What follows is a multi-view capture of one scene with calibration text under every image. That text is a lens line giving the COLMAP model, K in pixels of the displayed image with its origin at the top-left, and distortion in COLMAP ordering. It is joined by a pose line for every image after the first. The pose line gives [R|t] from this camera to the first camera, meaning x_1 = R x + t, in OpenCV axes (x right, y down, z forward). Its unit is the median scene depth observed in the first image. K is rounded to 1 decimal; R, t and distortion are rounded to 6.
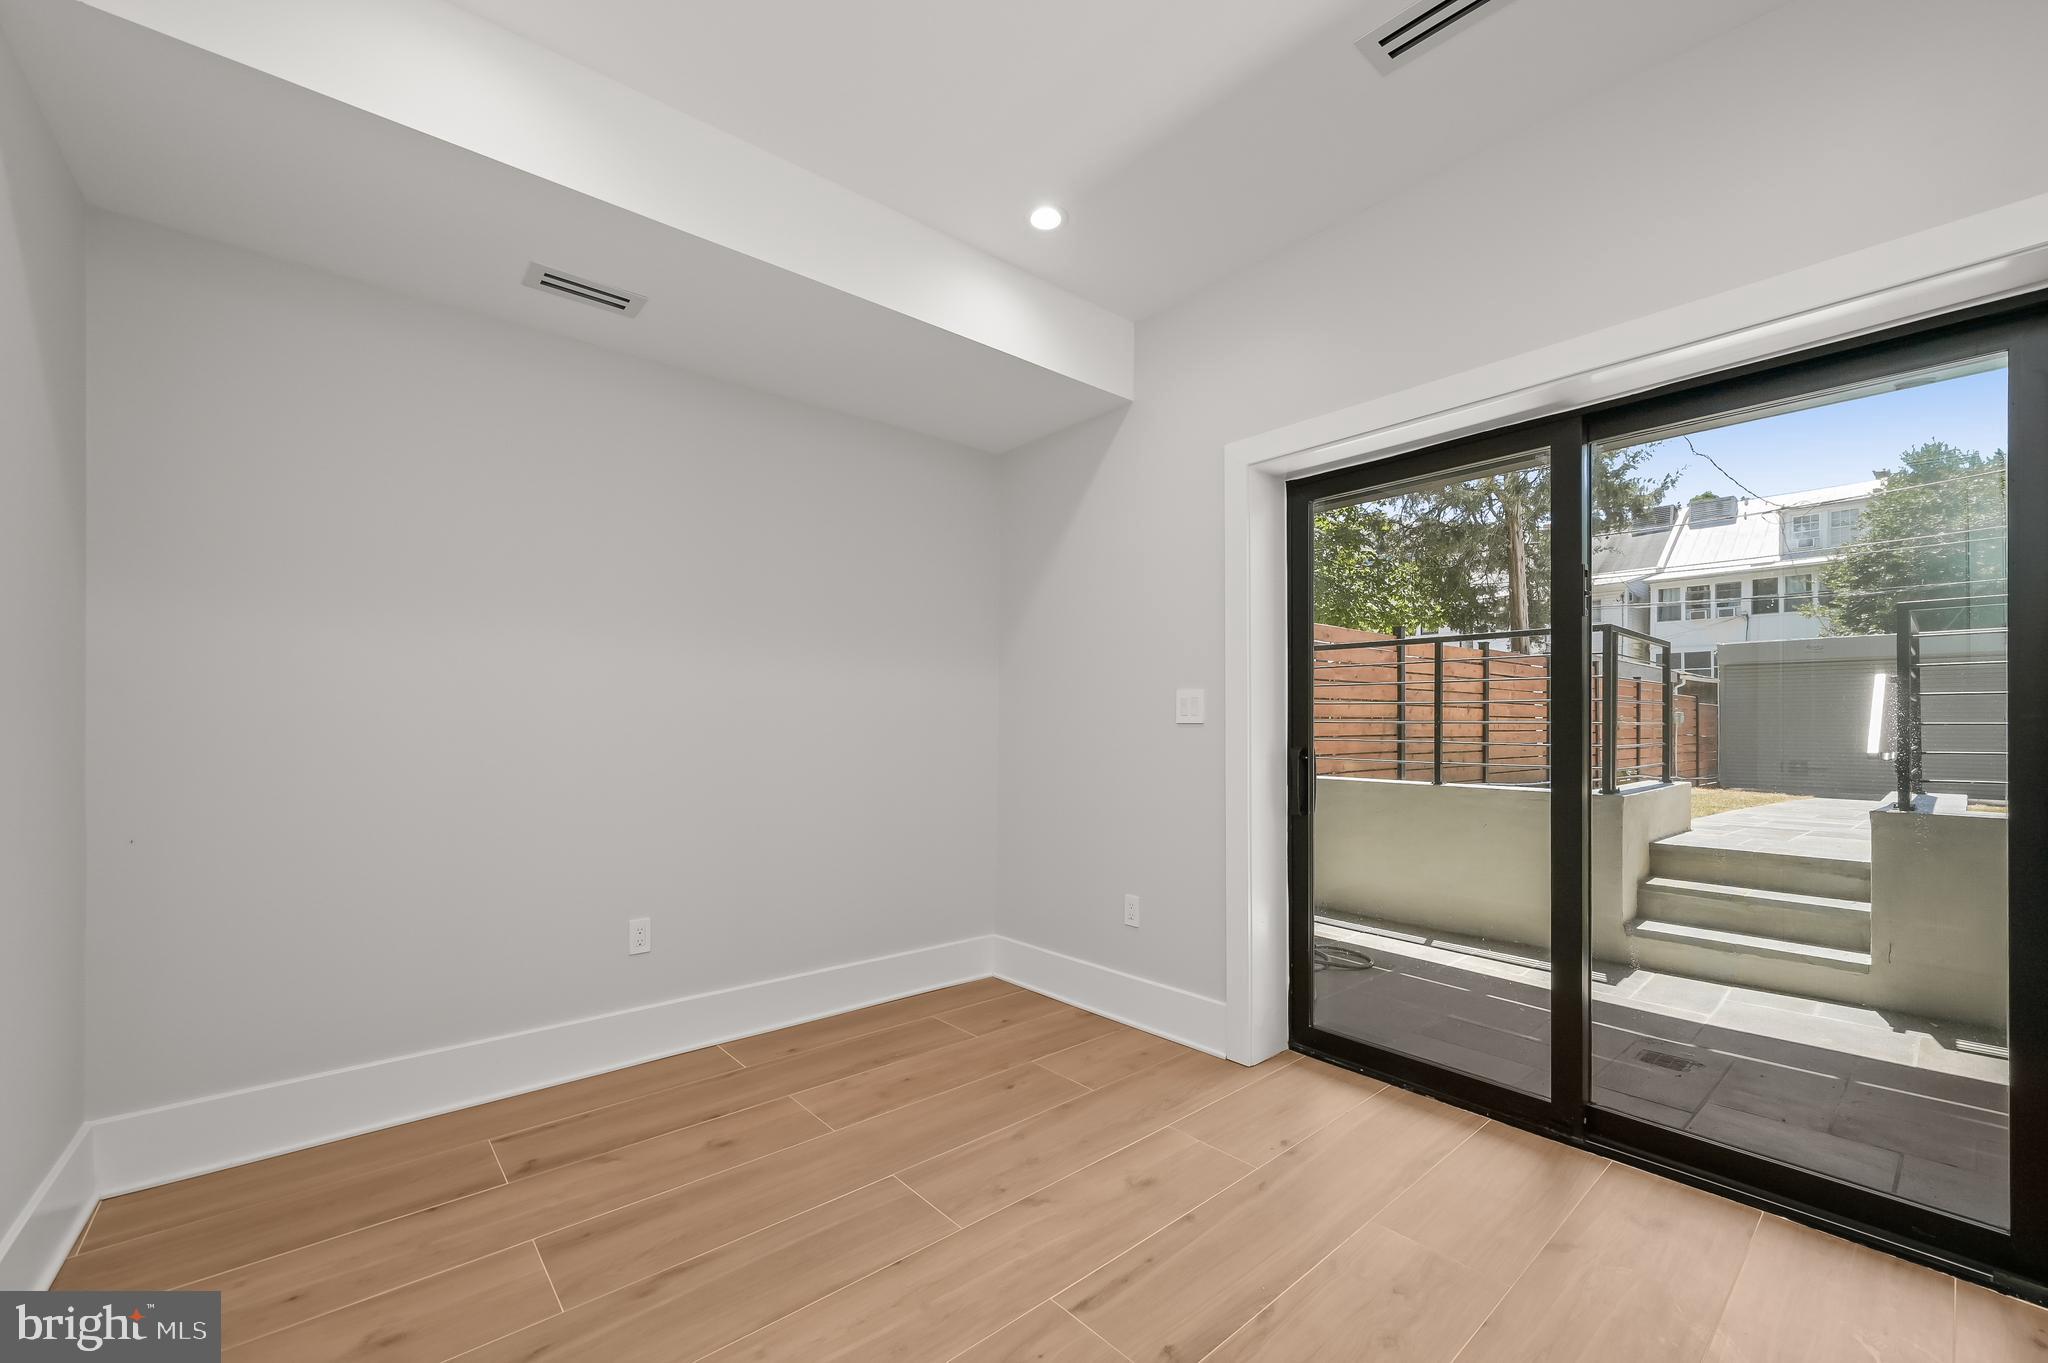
lens RADIAL K [[821.8, 0, 1028.4], [0, 821.8, 721.2], [0, 0, 1]] dist [-0.000756, -0.000209]
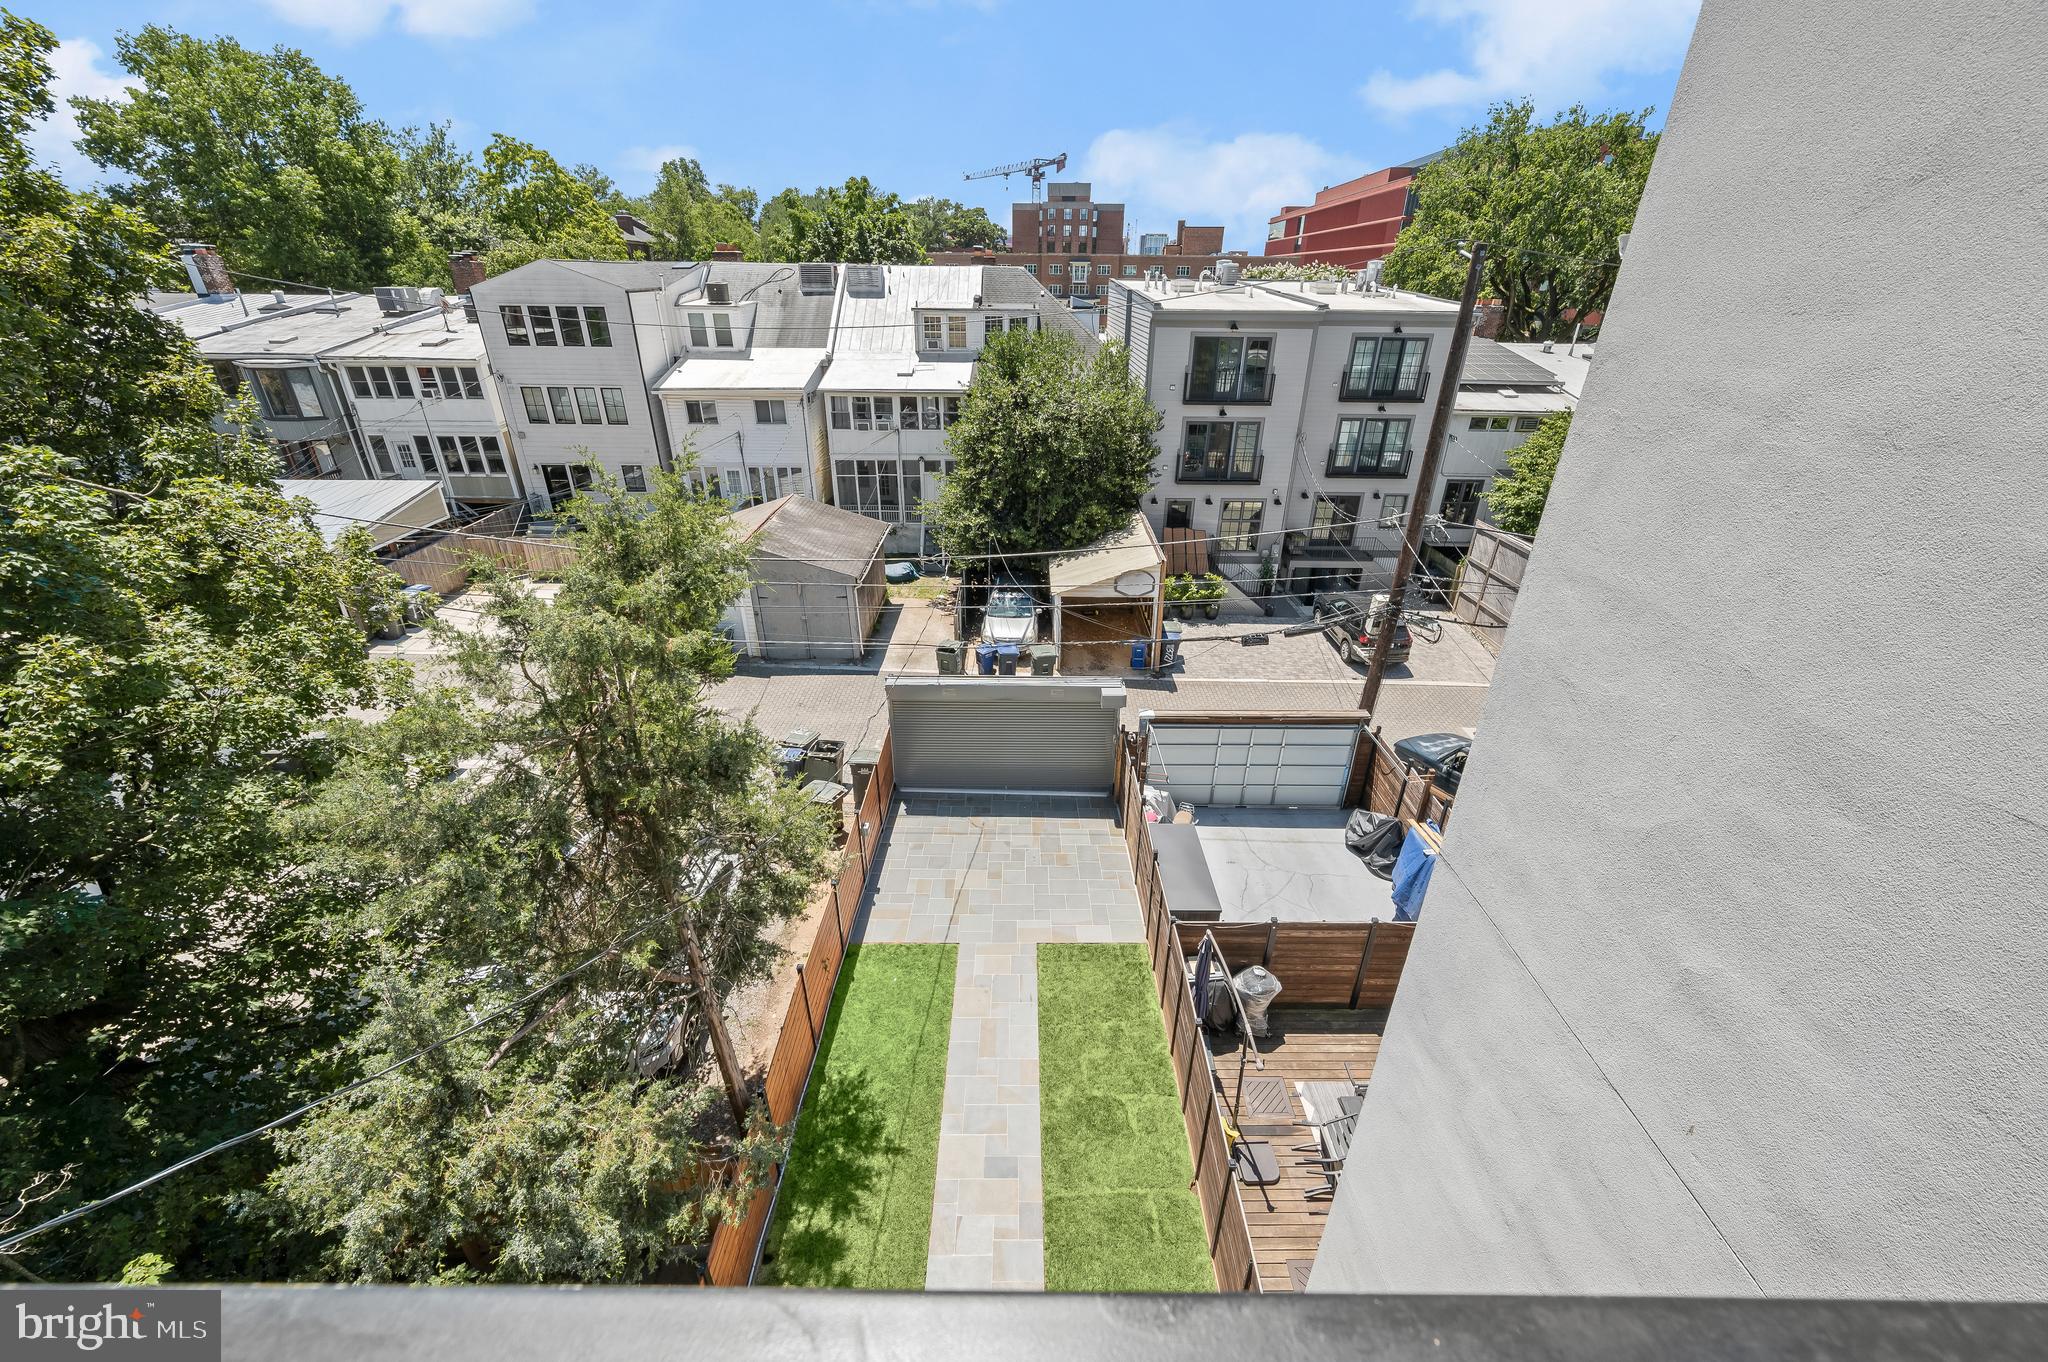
lens RADIAL K [[797.1, 0, 1024.0], [0, 797.1, 681.0], [0, 0, 1]] dist [-0.000479, -0.000111]
pose [[0.655836, -0.345839, 0.671025, 0.138322], [-0.003229, 0.887595, 0.460613, -0.315485], [-0.754896, -0.304253, 0.581001, 0.133284]]
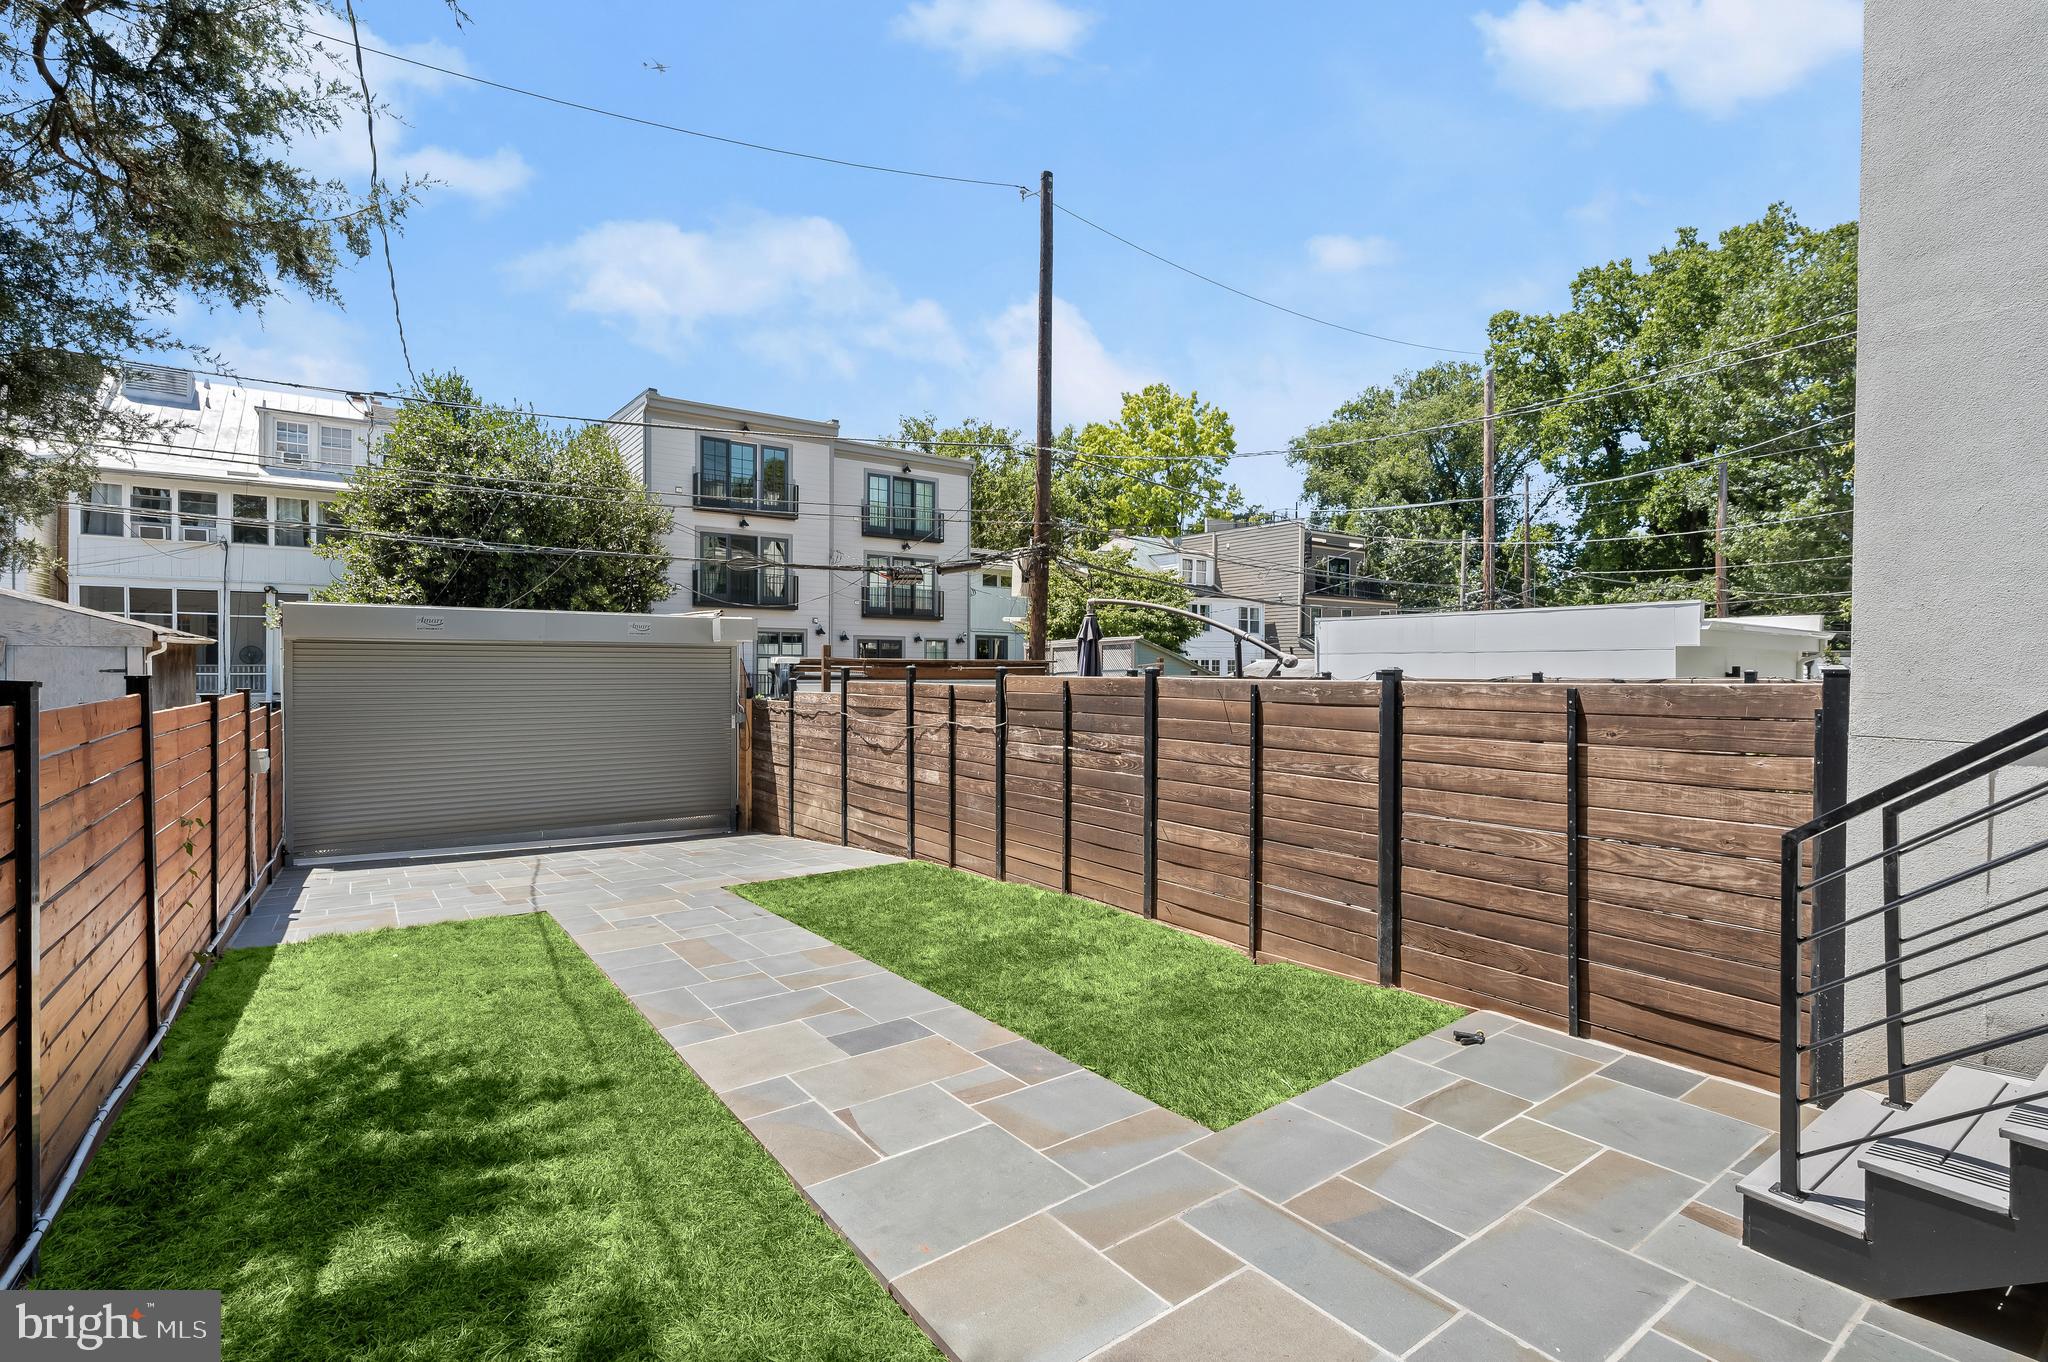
lens RADIAL K [[936.4, 0, 1016.5], [0, 936.4, 668.0], [0, 0, 1]] dist [-0.001026, 0.000196]
pose [[0.093891, -0.005575, 0.995567, 0.136660], [-0.005925, 0.999963, 0.006158, -0.029904], [-0.995565, -0.006477, 0.093854, 0.242844]]
